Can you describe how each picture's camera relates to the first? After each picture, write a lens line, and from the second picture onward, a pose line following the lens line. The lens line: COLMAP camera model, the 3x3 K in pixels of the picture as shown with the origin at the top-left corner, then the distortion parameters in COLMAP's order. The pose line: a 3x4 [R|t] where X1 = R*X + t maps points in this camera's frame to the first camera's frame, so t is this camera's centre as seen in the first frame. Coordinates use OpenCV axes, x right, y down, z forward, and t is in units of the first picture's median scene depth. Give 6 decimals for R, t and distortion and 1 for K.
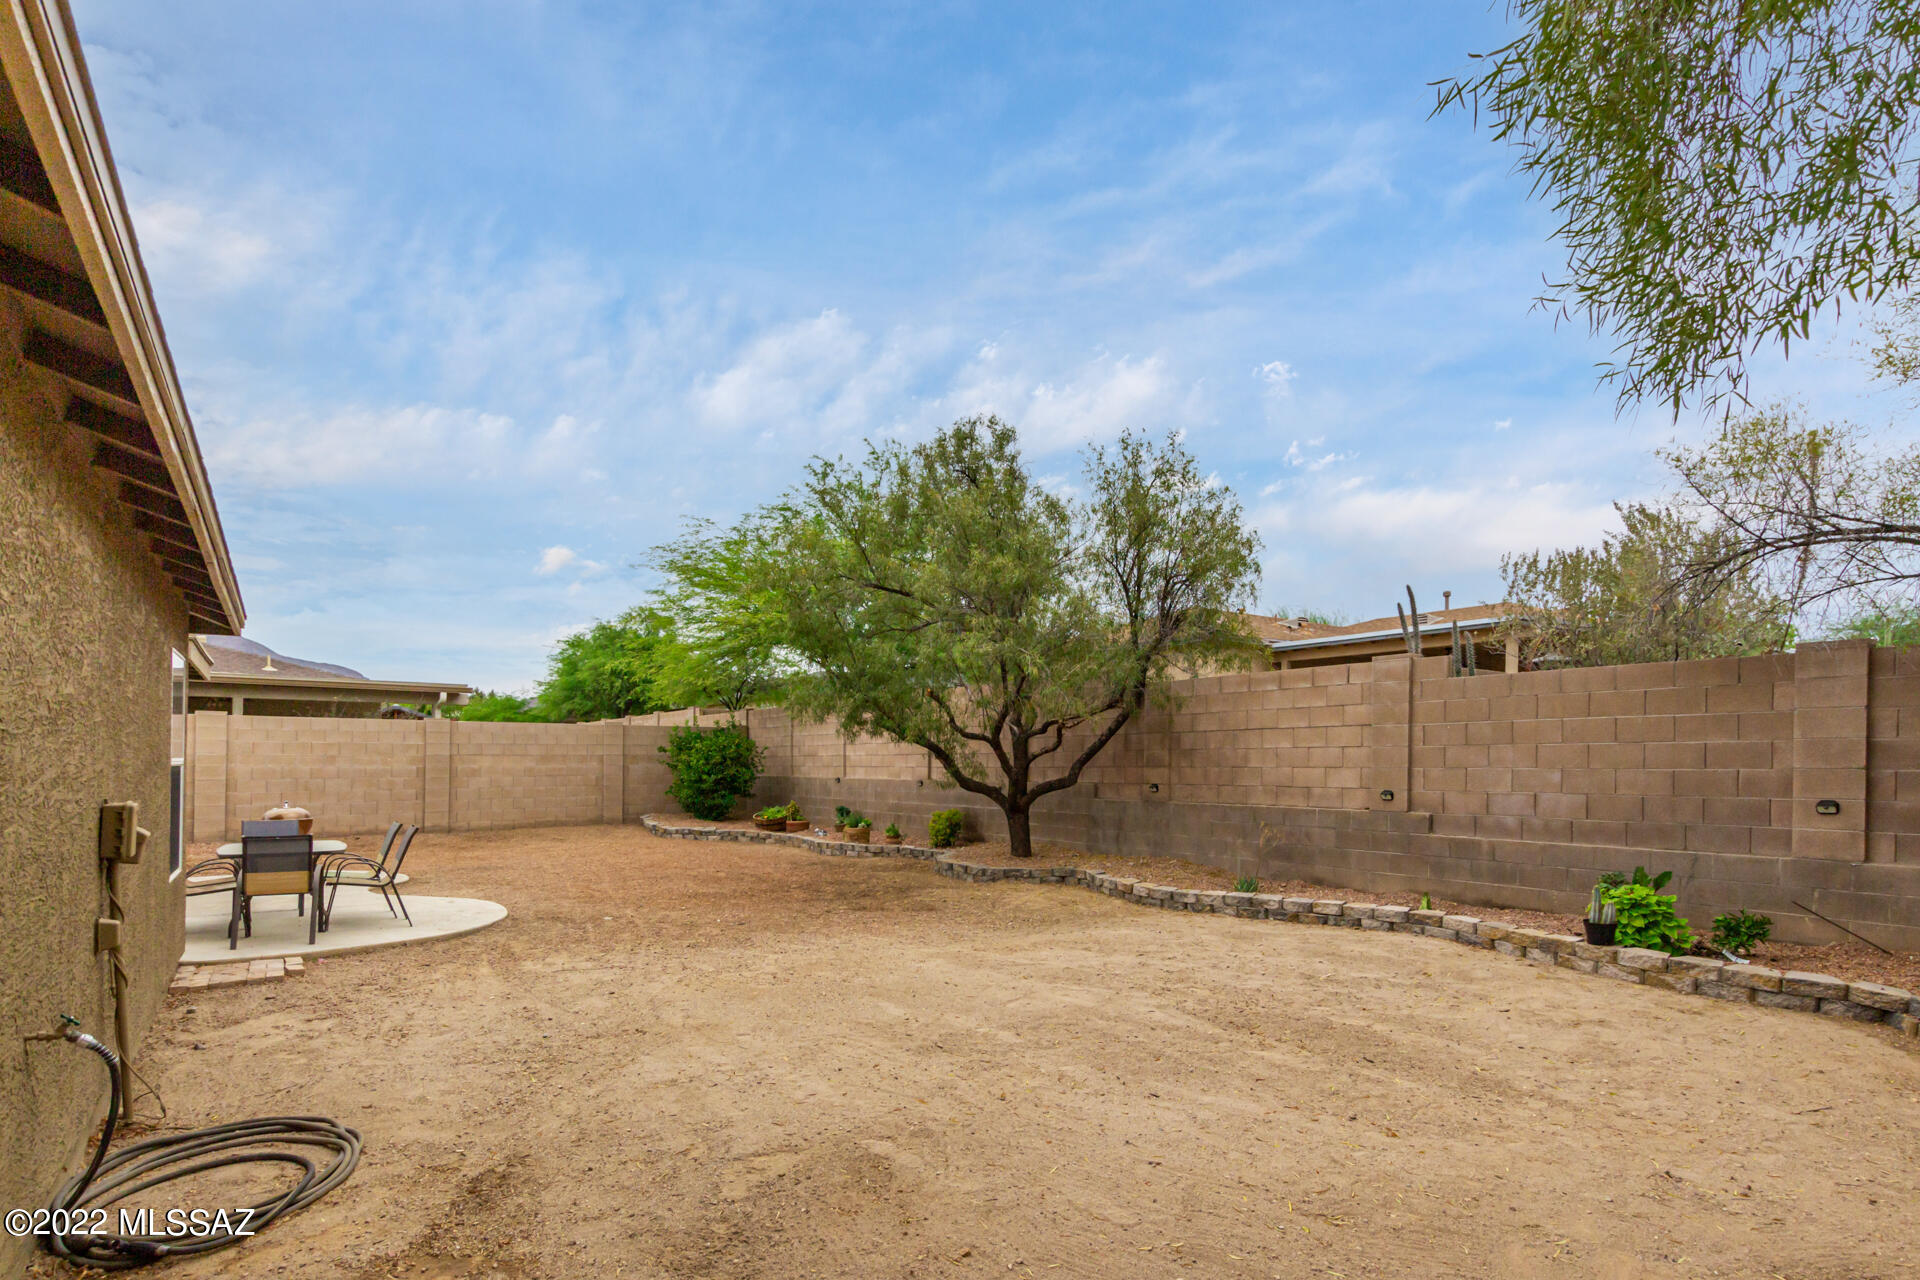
lens RADIAL K [[989.9, 0, 959.1], [0, 989.9, 759.9], [0, 0, 1]] dist [0.012924, -0.000322]
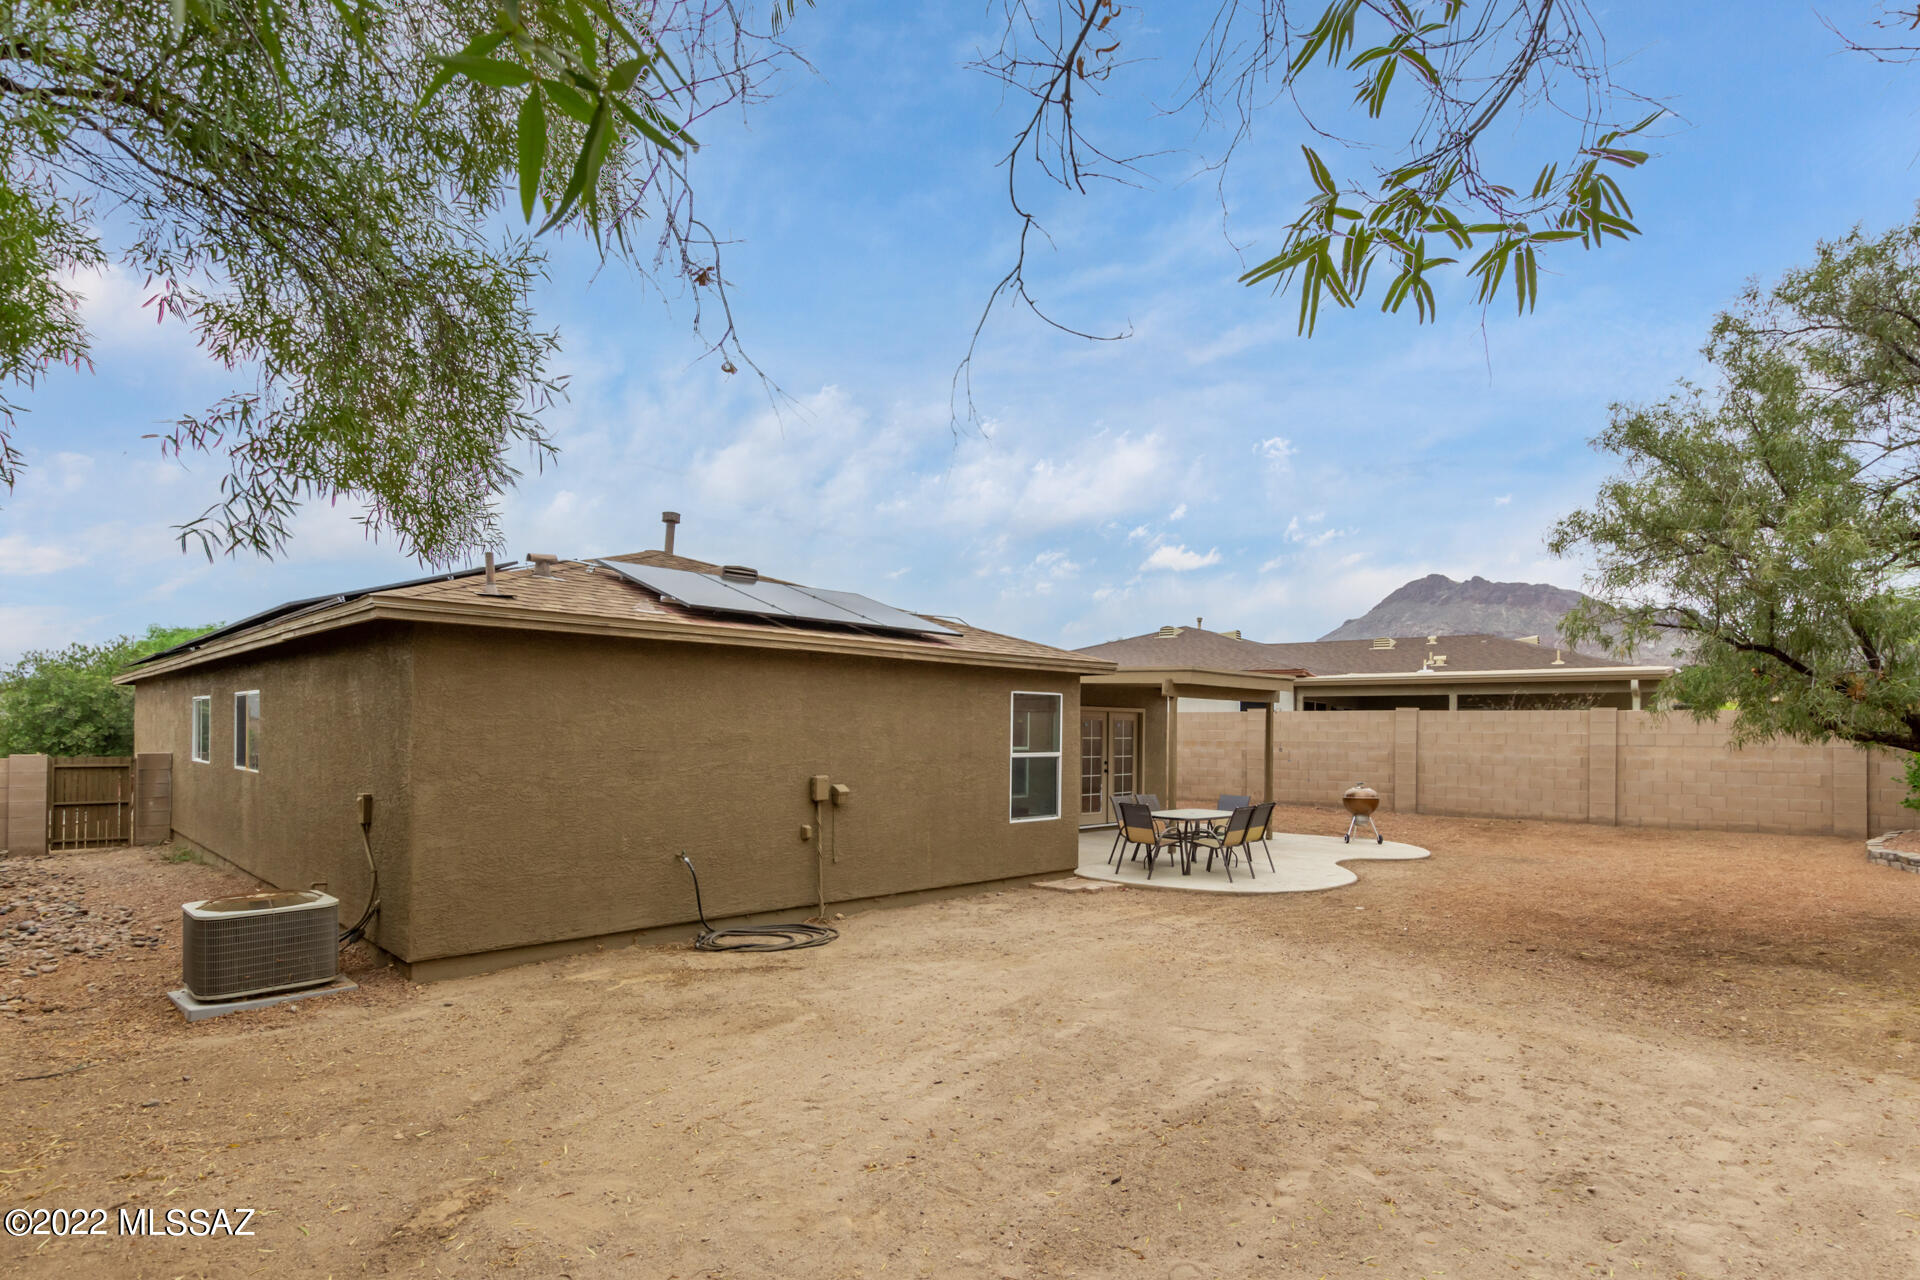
lens RADIAL K [[958.9, 0, 957.1], [0, 958.9, 654.0], [0, 0, 1]] dist [0.020009, 0.000006]
pose [[0.188000, -0.078042, -0.979064, 0.309077], [-0.006193, 0.996724, -0.080639, -0.014153], [0.982149, 0.021223, 0.186901, 0.189394]]
